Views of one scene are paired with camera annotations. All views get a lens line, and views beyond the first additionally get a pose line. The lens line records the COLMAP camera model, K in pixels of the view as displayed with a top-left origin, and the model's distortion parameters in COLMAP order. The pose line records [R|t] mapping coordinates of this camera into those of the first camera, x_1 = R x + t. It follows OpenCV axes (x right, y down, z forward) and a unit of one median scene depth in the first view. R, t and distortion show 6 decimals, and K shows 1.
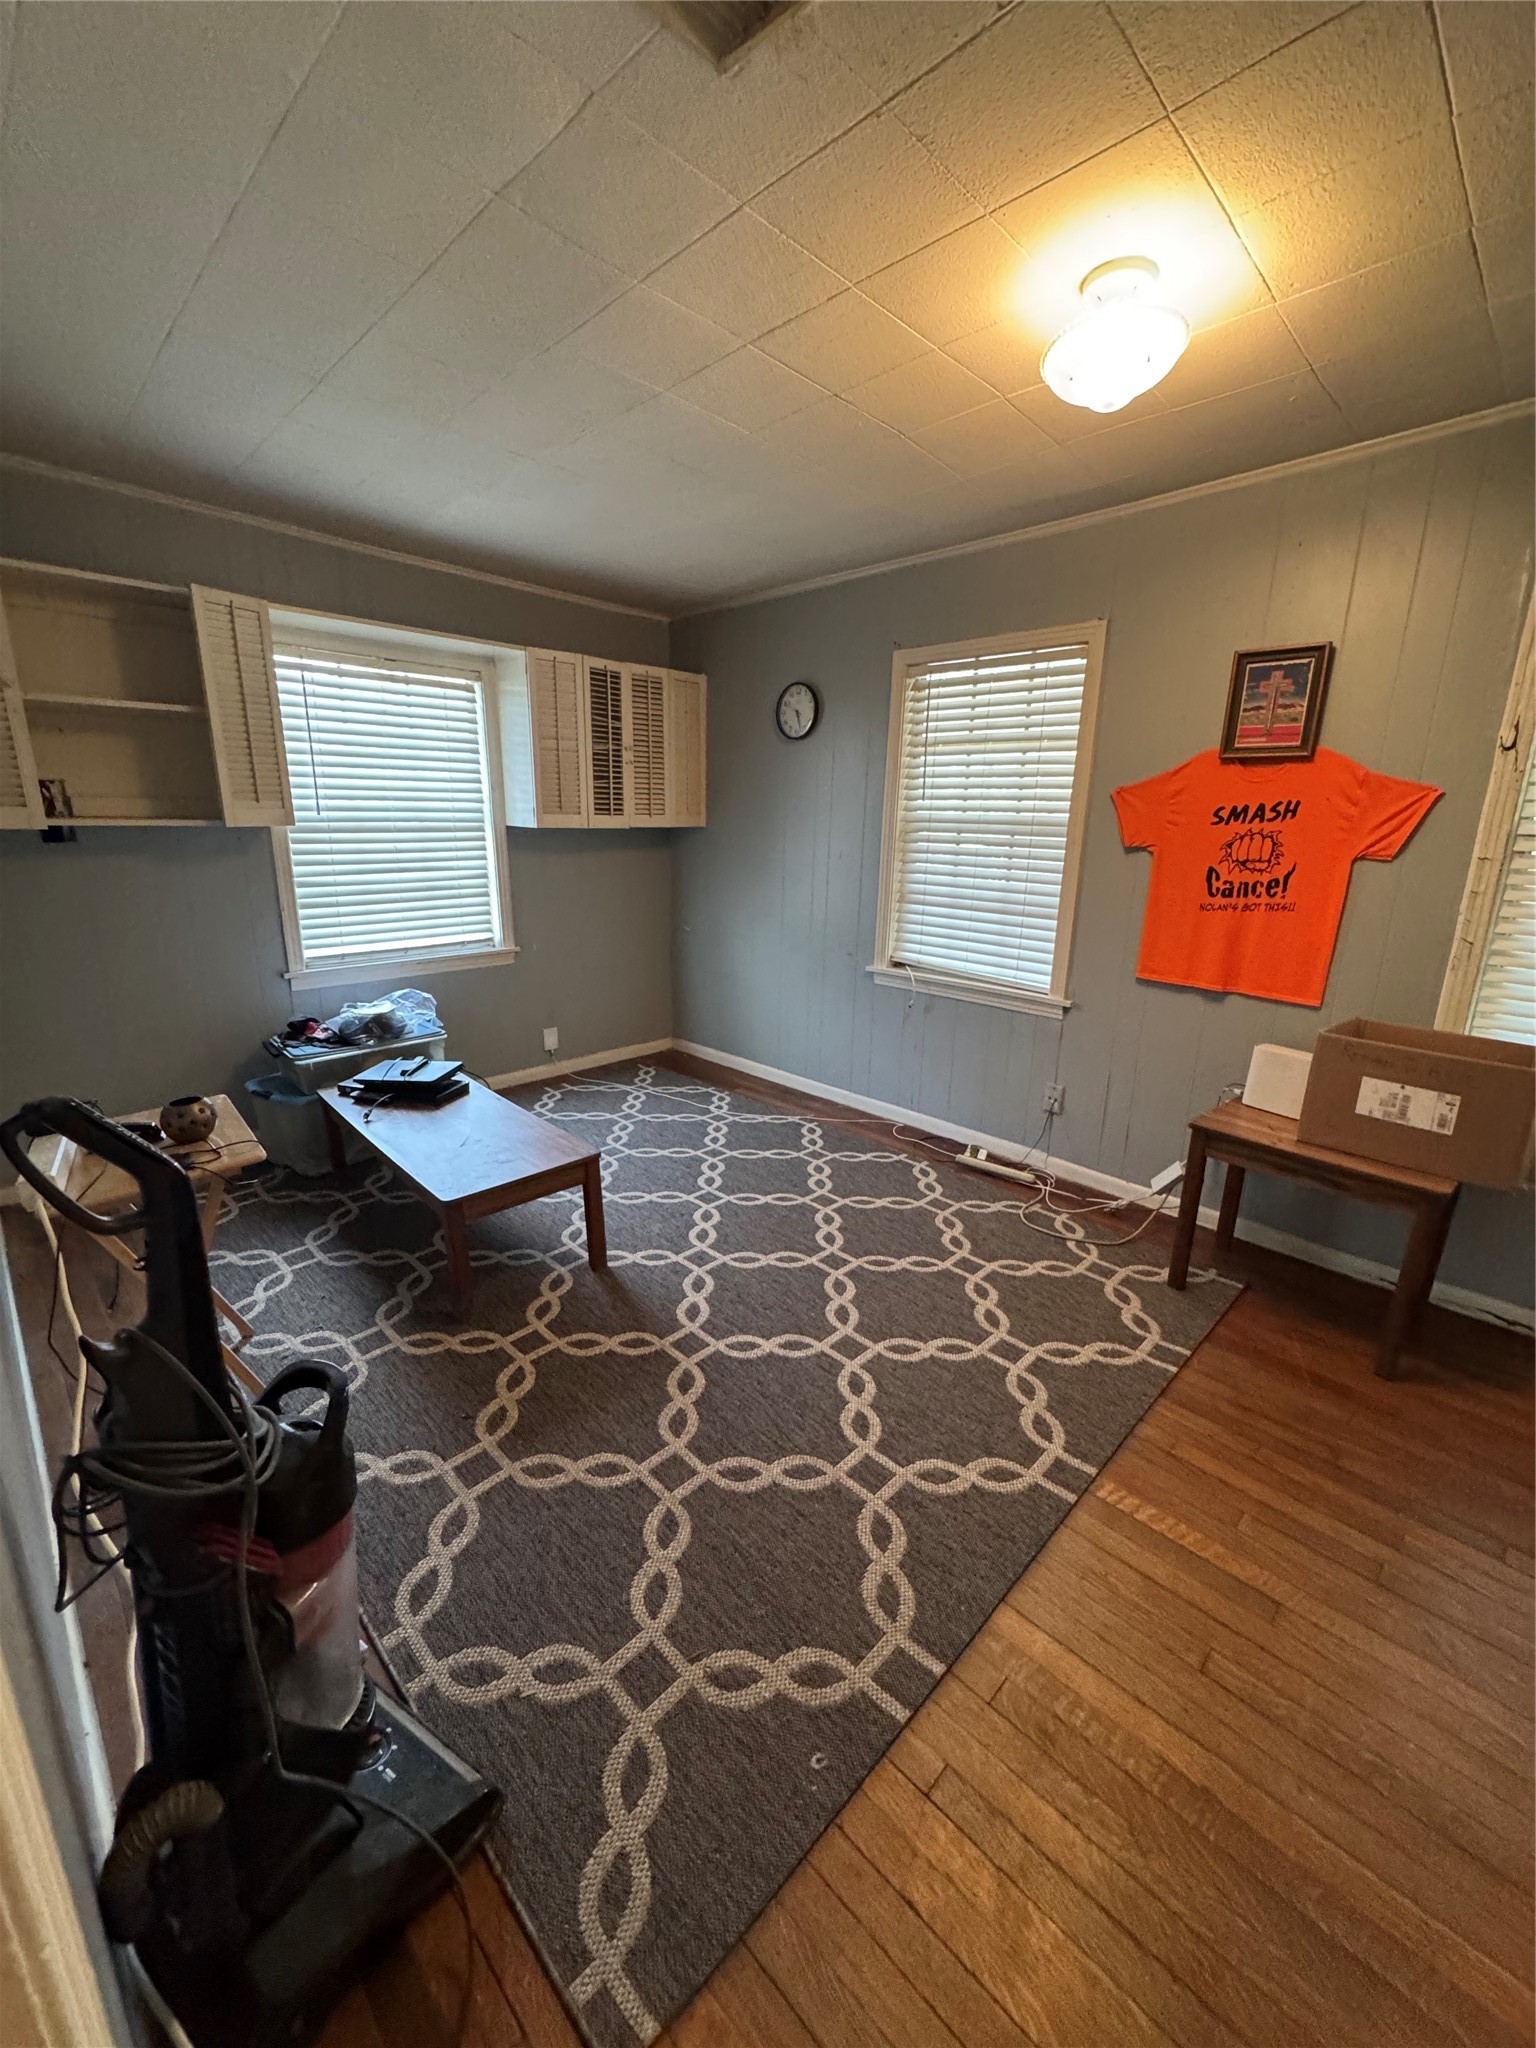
lens RADIAL K [[812.9, 0, 763.7], [0, 812.9, 1026.8], [0, 0, 1]] dist [-0.003752, 0.000632]
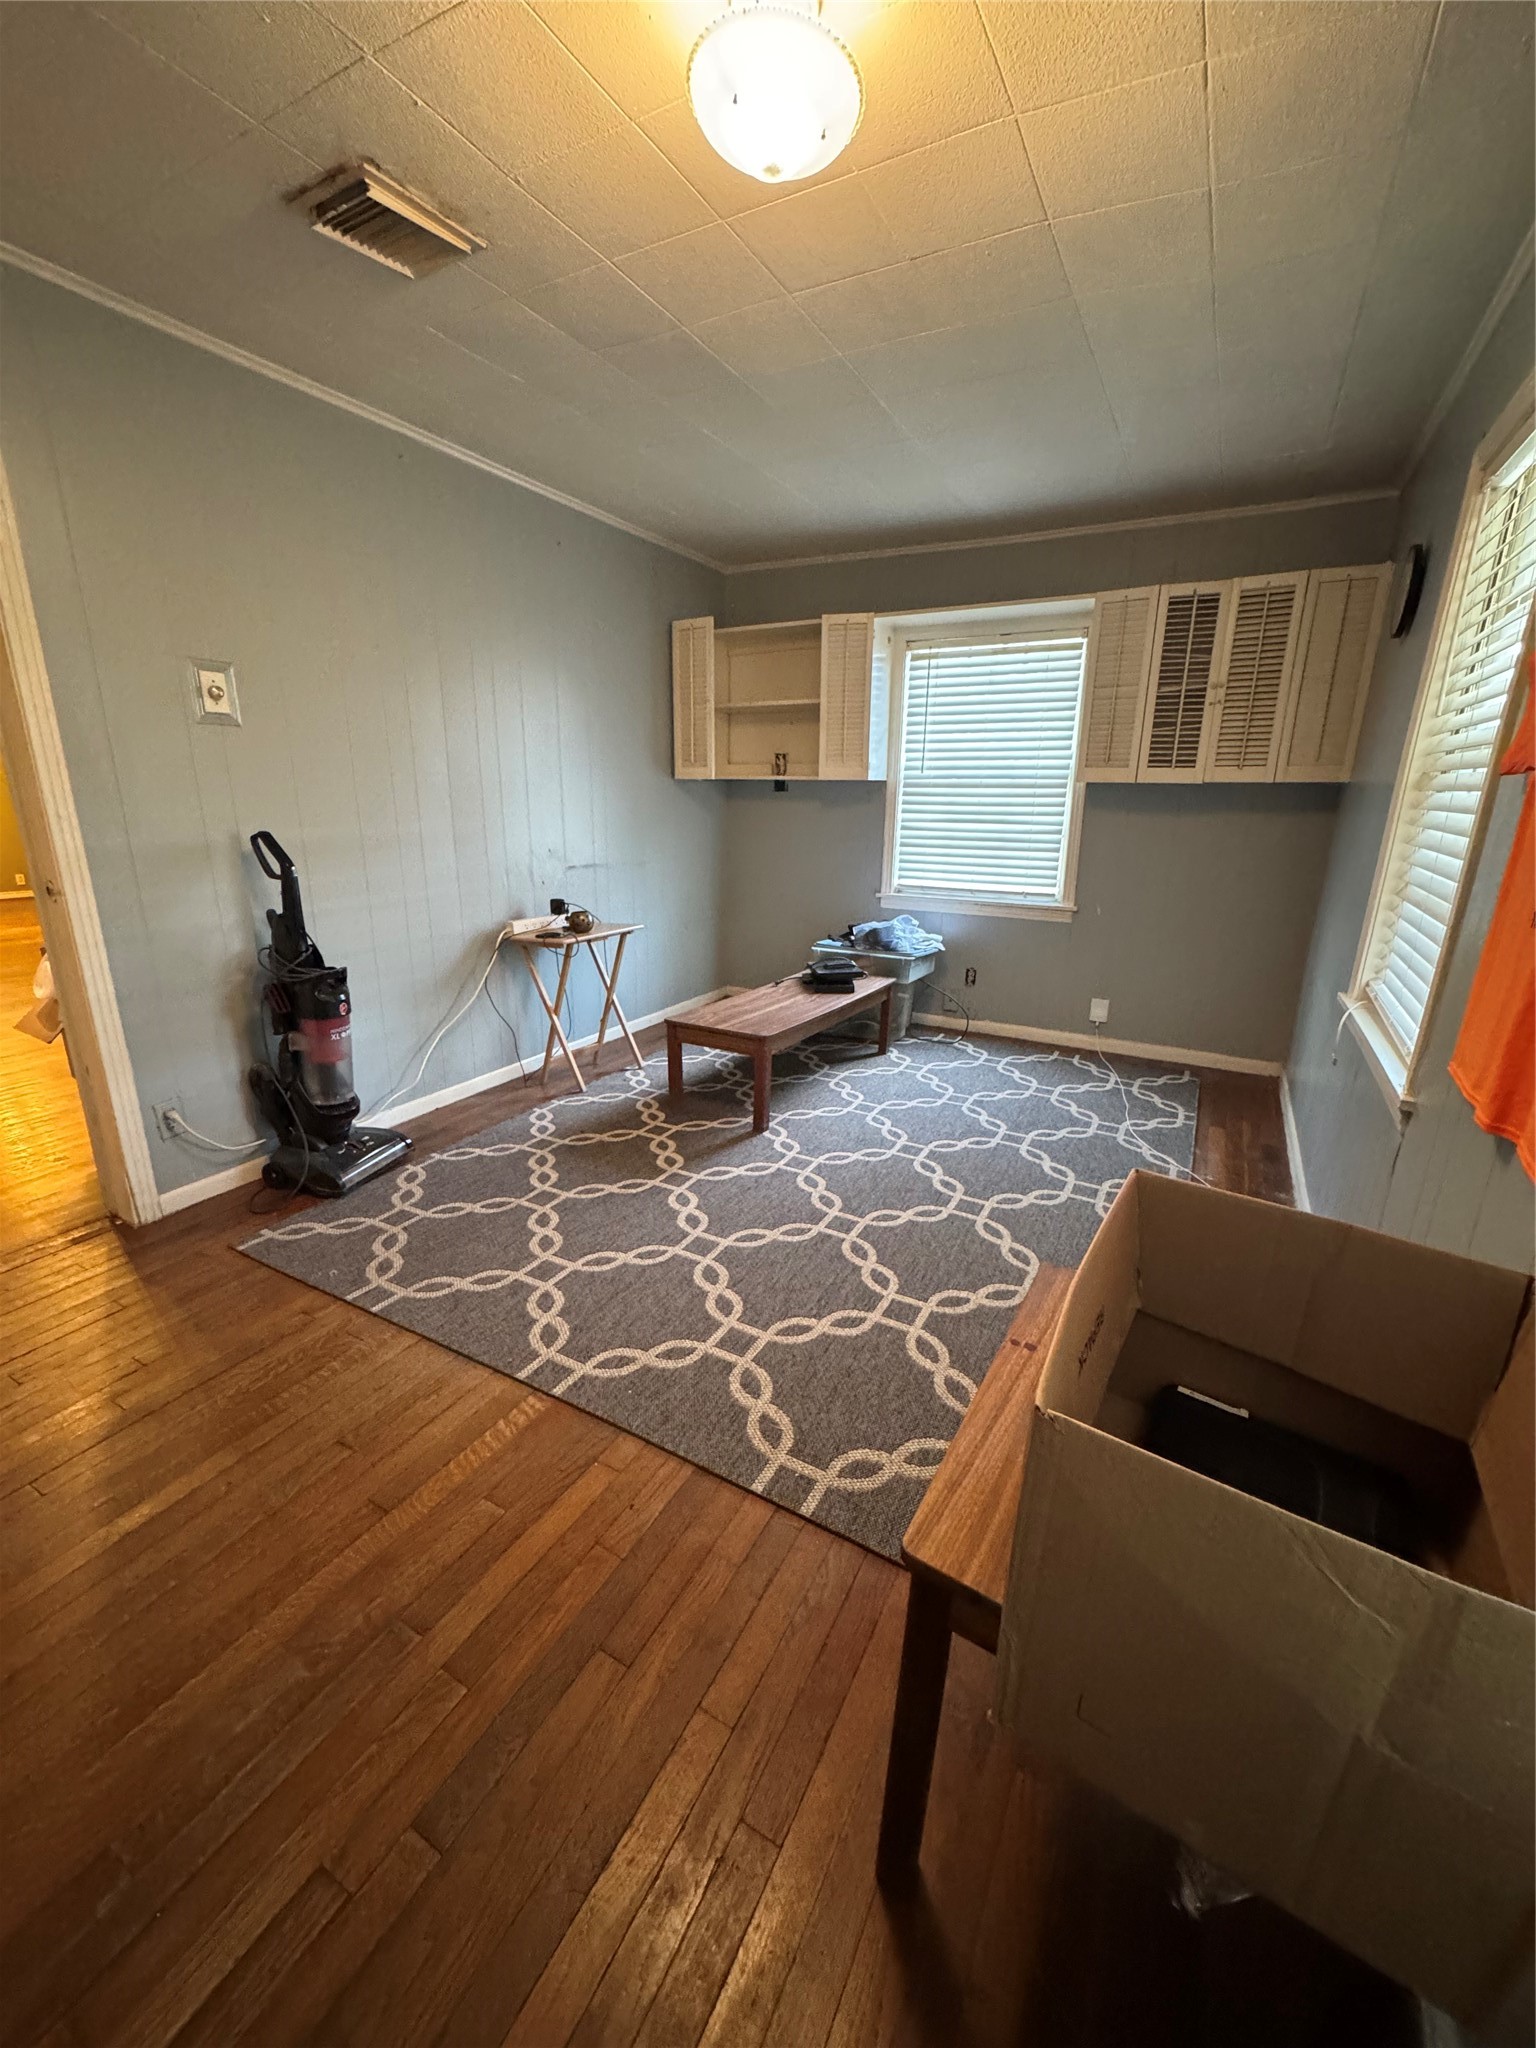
lens RADIAL K [[812.9, 0, 765.6], [0, 812.9, 1021.5], [0, 0, 1]] dist [-0.003752, 0.000632]
pose [[0.276509, 0.251001, -0.927654, 0.678260], [-0.249434, 0.950952, 0.182955, -0.064902], [0.928076, 0.180799, 0.325555, 0.443832]]
